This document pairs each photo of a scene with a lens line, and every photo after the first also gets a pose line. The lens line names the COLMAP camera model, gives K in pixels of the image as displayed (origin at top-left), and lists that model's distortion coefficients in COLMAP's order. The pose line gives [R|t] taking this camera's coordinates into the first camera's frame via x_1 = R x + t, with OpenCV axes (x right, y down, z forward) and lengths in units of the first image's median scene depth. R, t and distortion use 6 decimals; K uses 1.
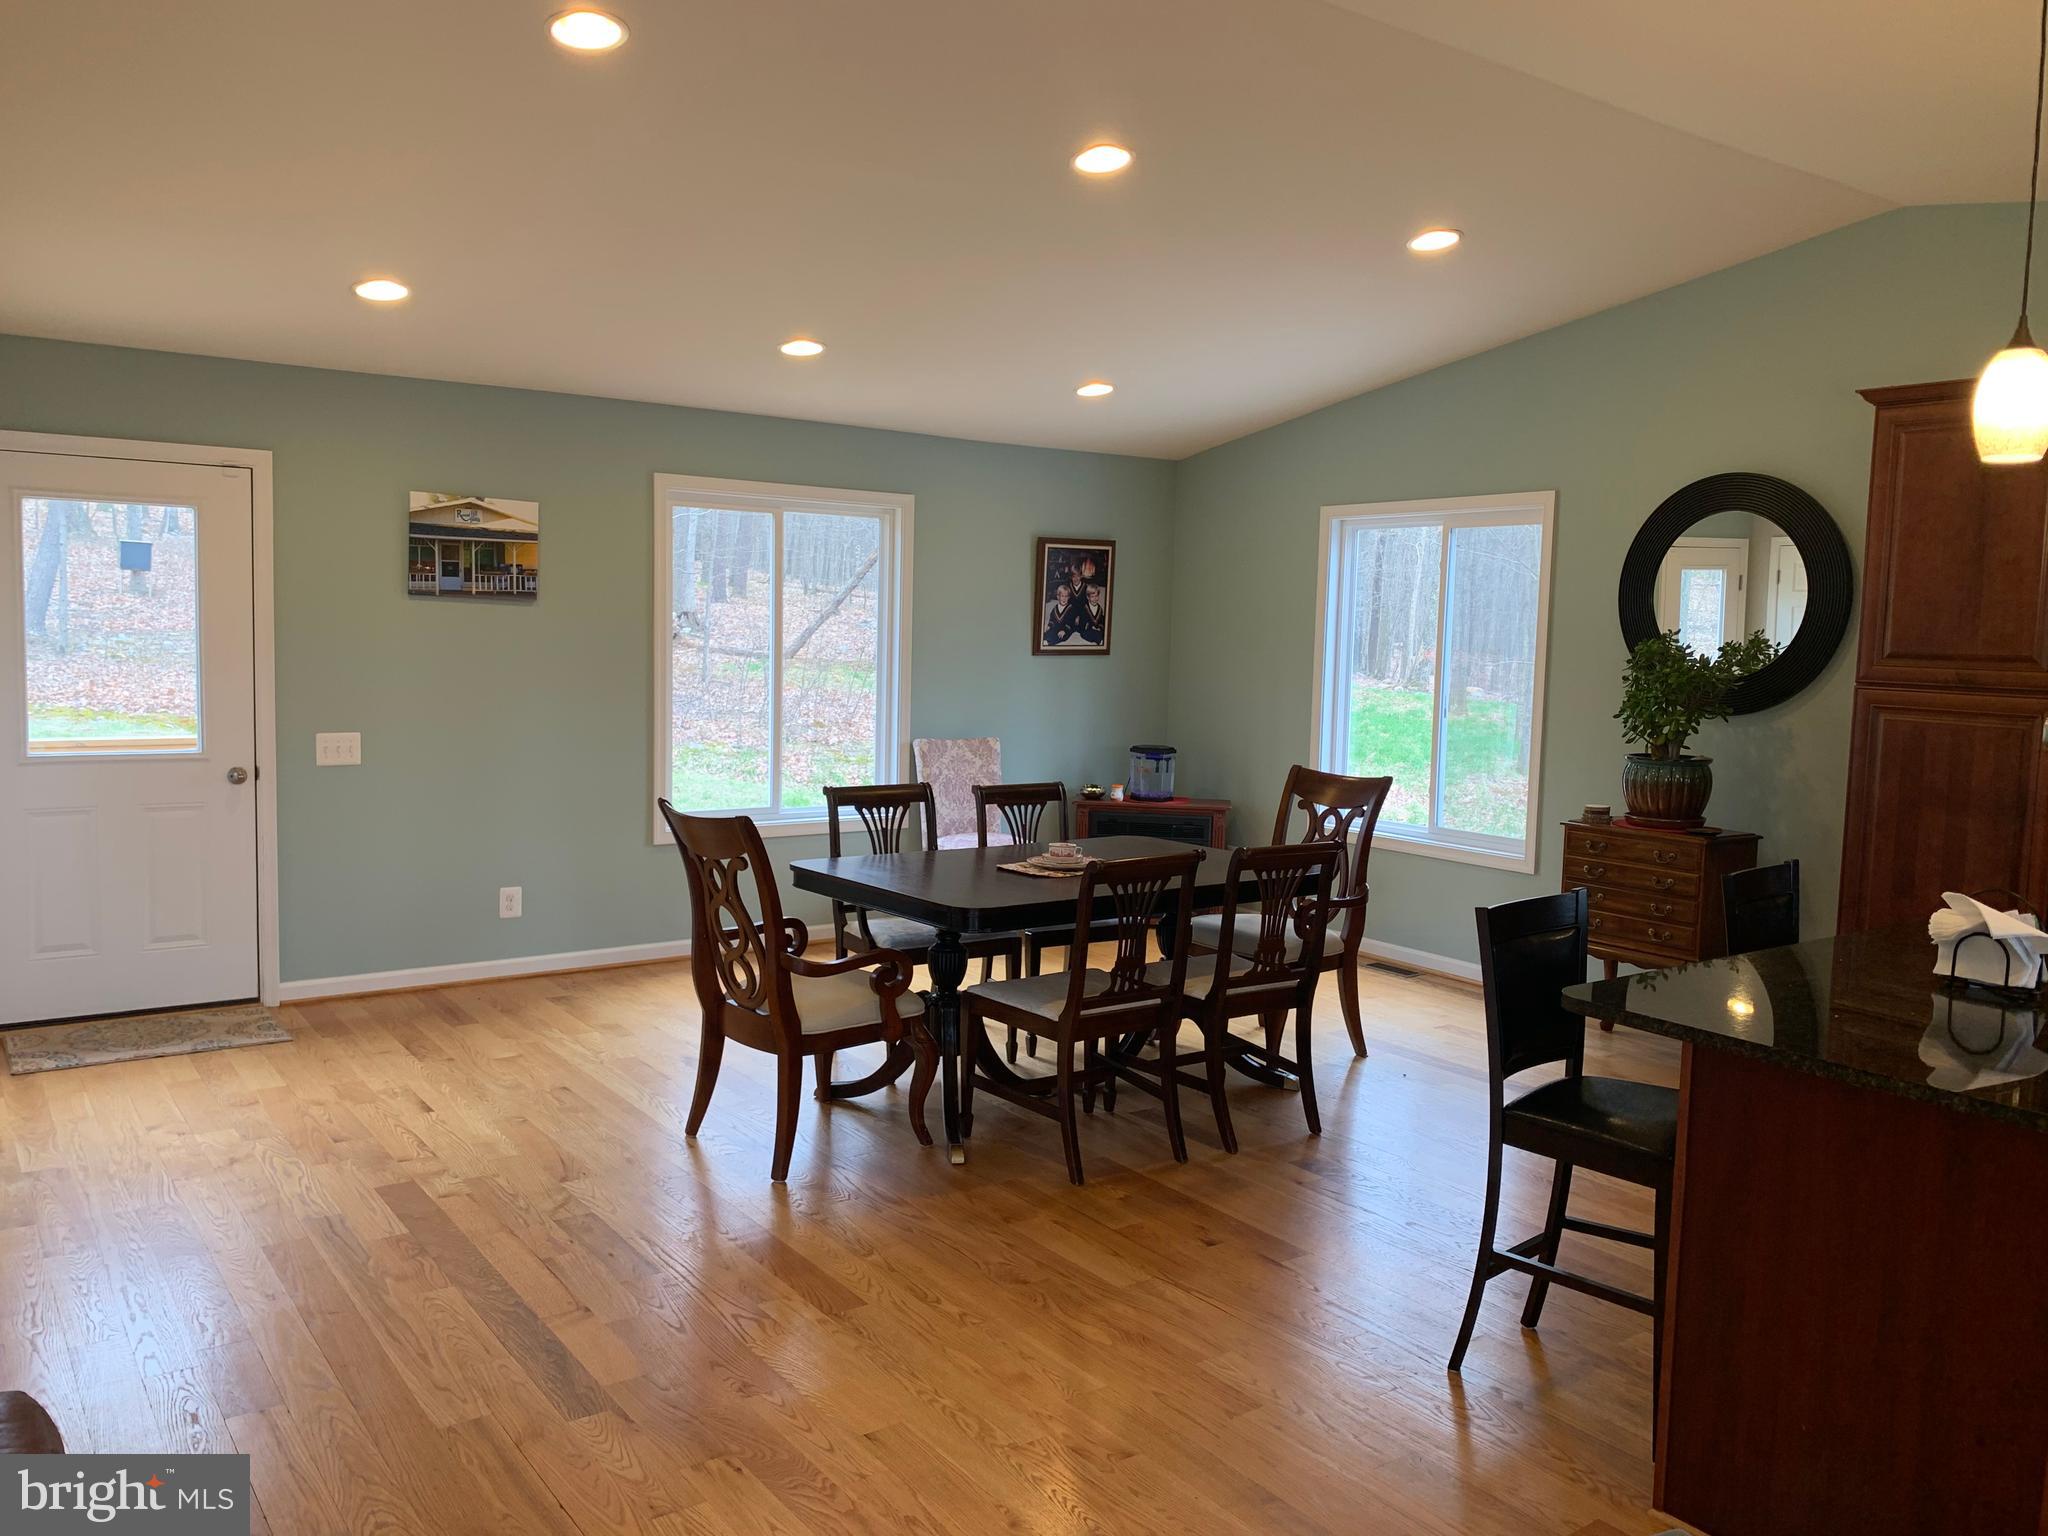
lens RADIAL K [[1578.1, 0, 1002.5], [0, 1578.1, 757.5], [0, 0, 1]] dist [0.039841, -0.047706]
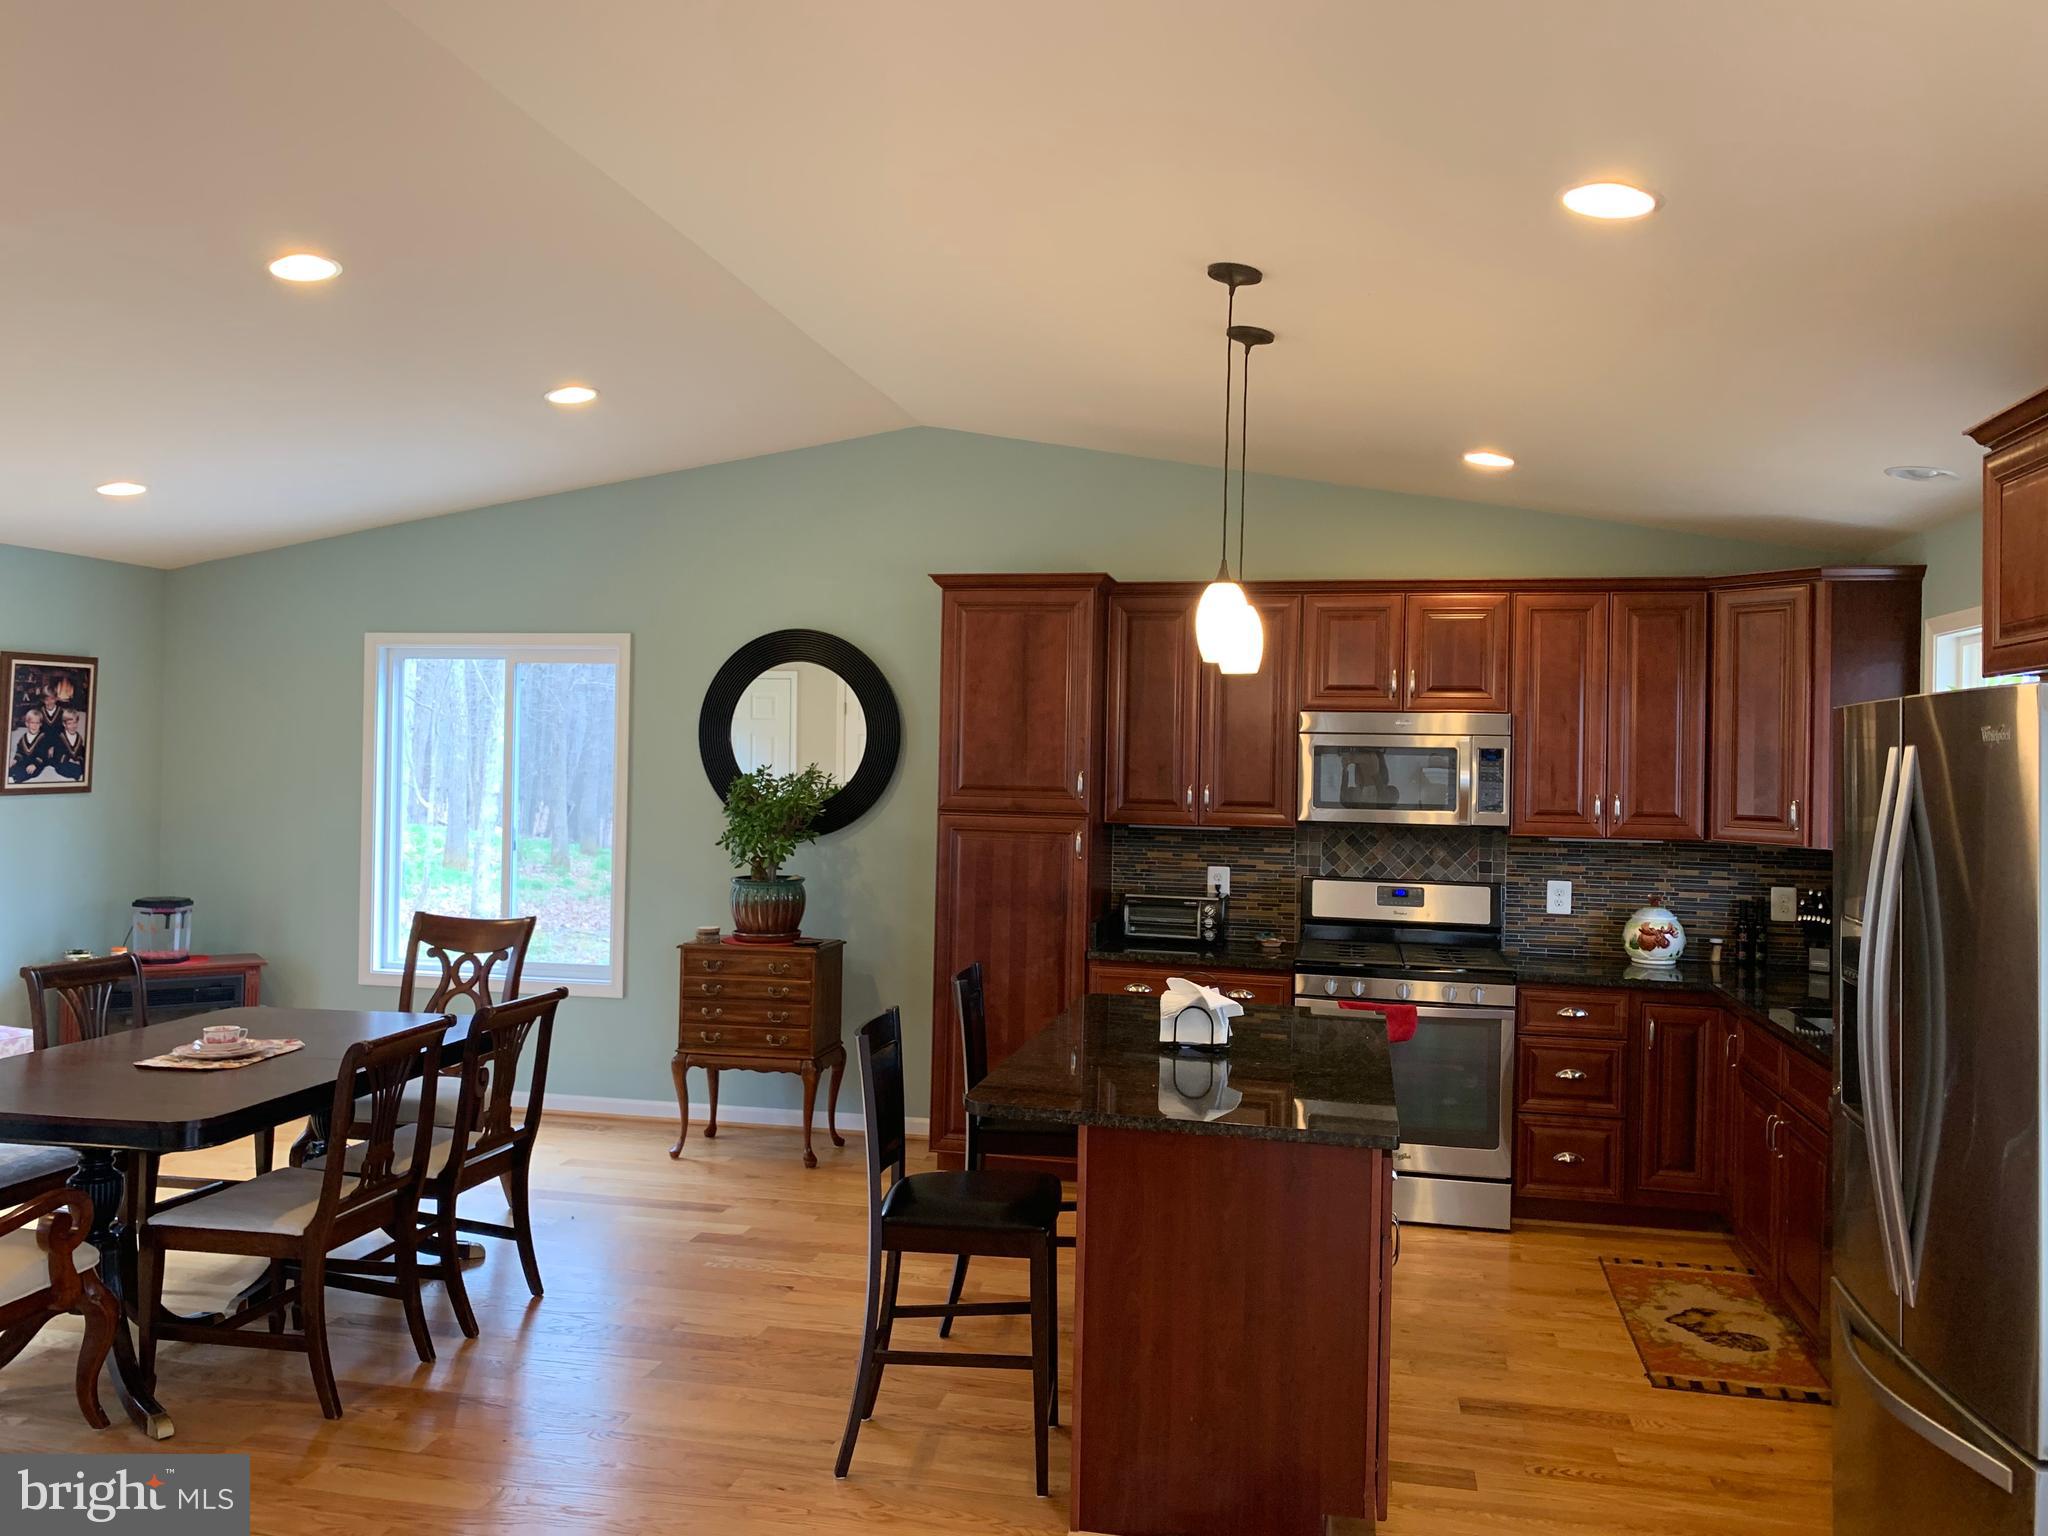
lens RADIAL K [[1578.1, 0, 1043.2], [0, 1578.1, 737.5], [0, 0, 1]] dist [0.039841, -0.047706]
pose [[0.725490, -0.000961, 0.688232, -0.194637], [0.055521, 0.996821, -0.057134, -0.023312], [-0.685990, 0.079662, 0.723237, 0.049887]]
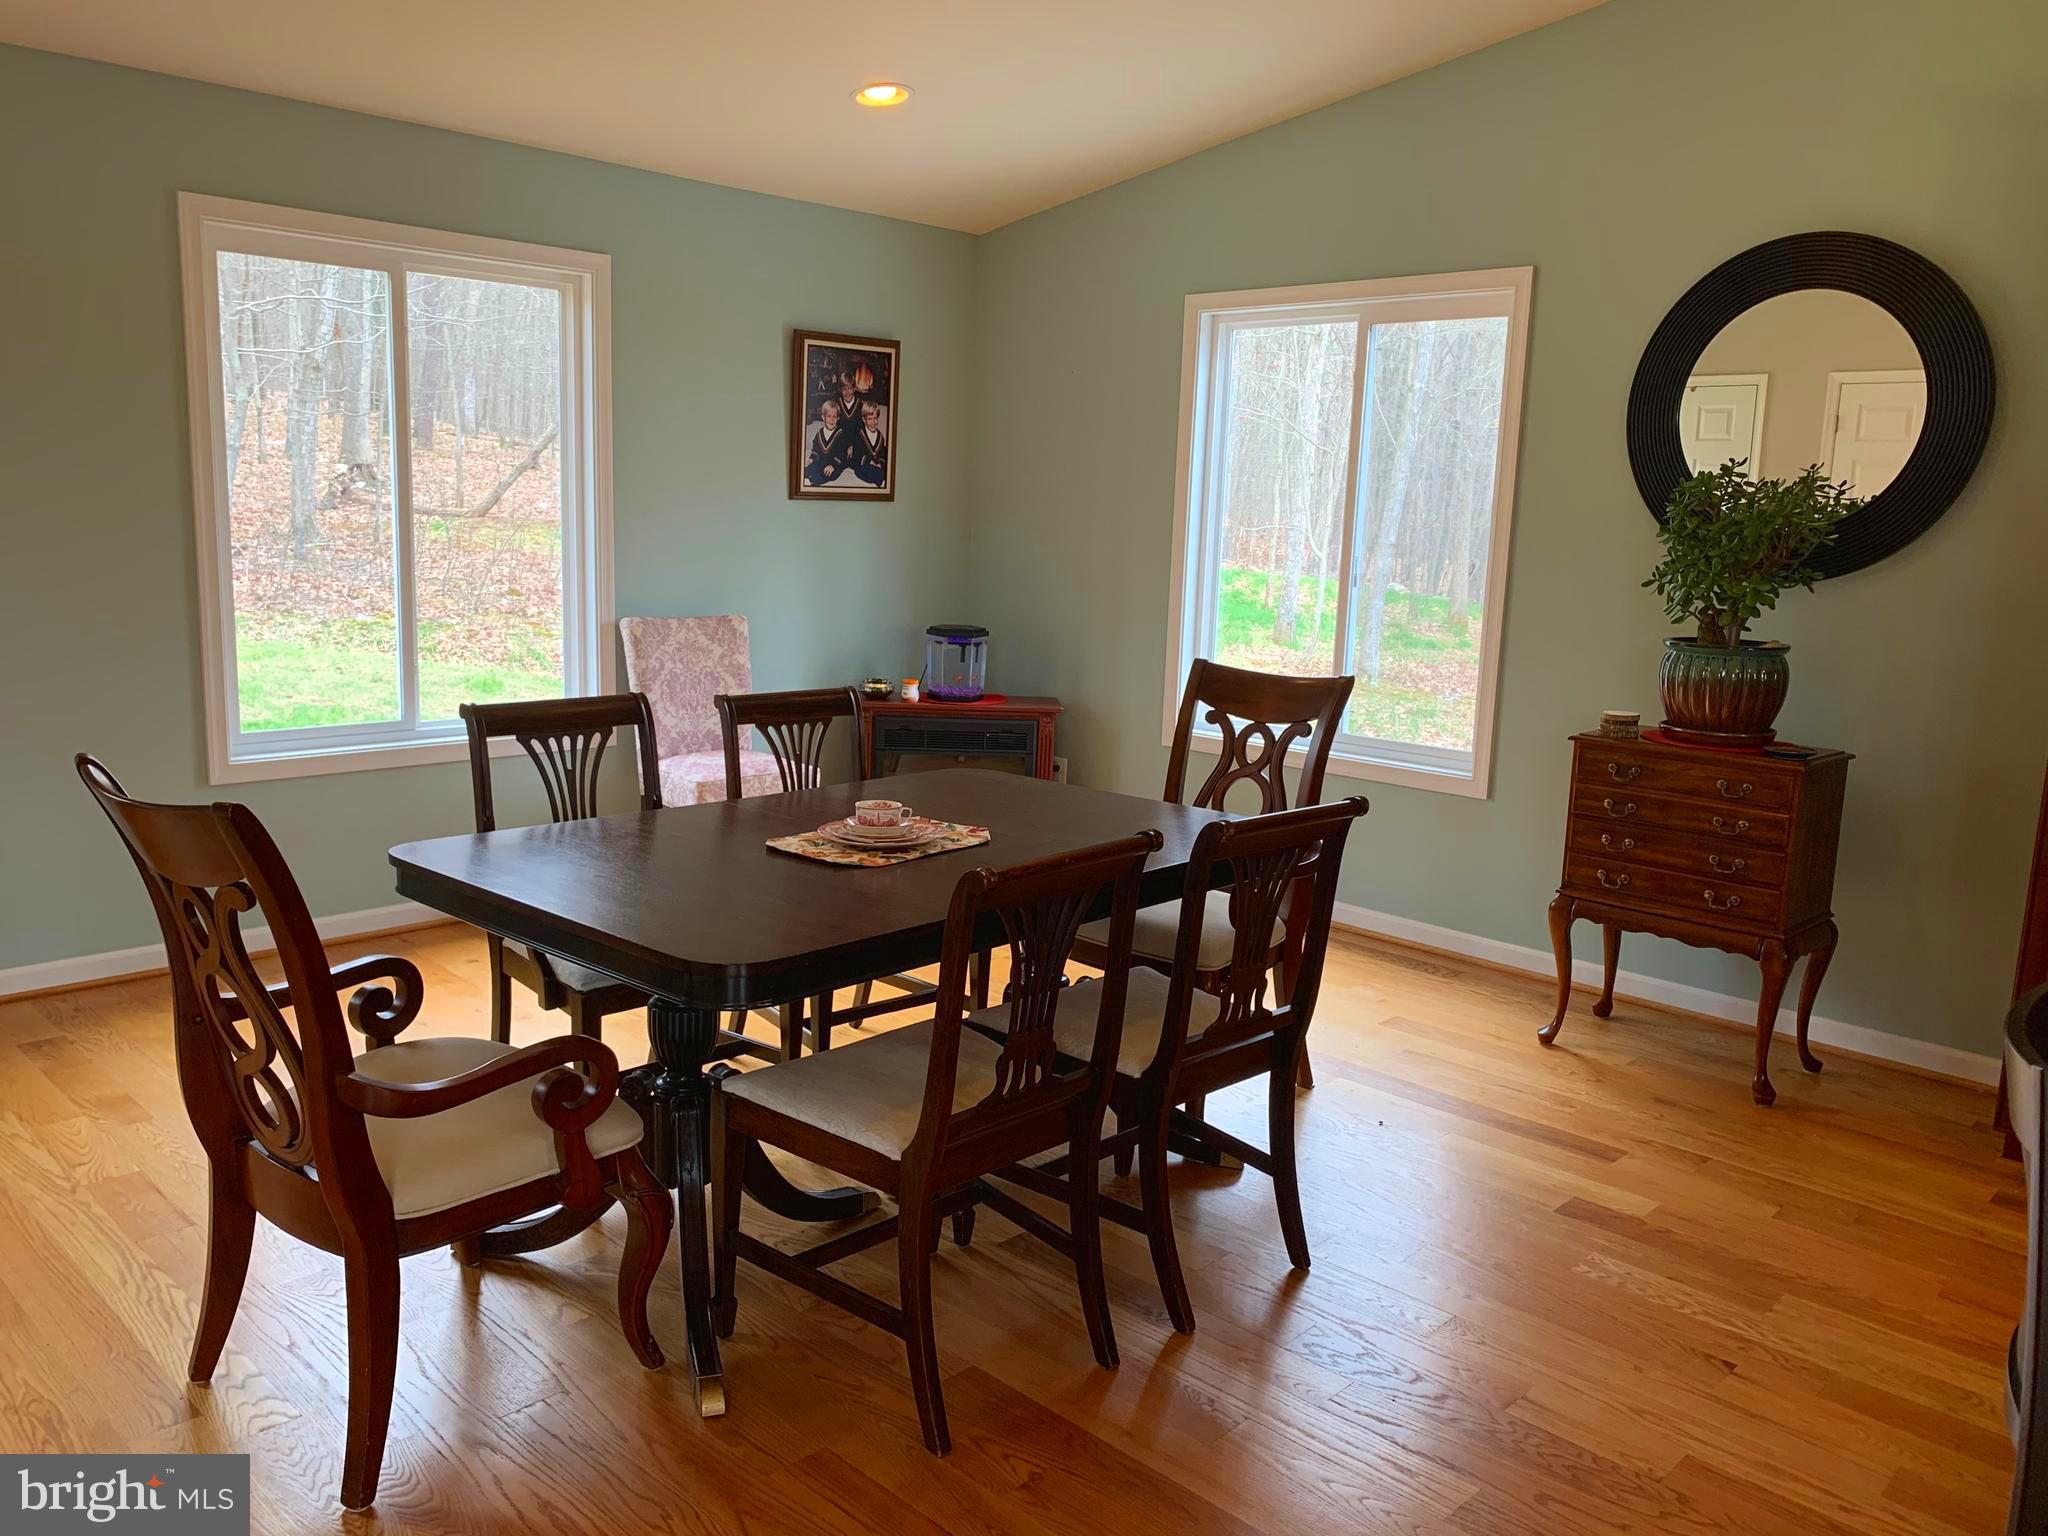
lens RADIAL K [[1578.1, 0, 1009.7], [0, 1578.1, 757.1], [0, 0, 1]] dist [0.039841, -0.047706]
pose [[0.984112, -0.020458, 0.176368, -0.014628], [0.005682, 0.996459, 0.083883, -0.009988], [-0.177460, -0.081548, 0.980744, 0.344436]]
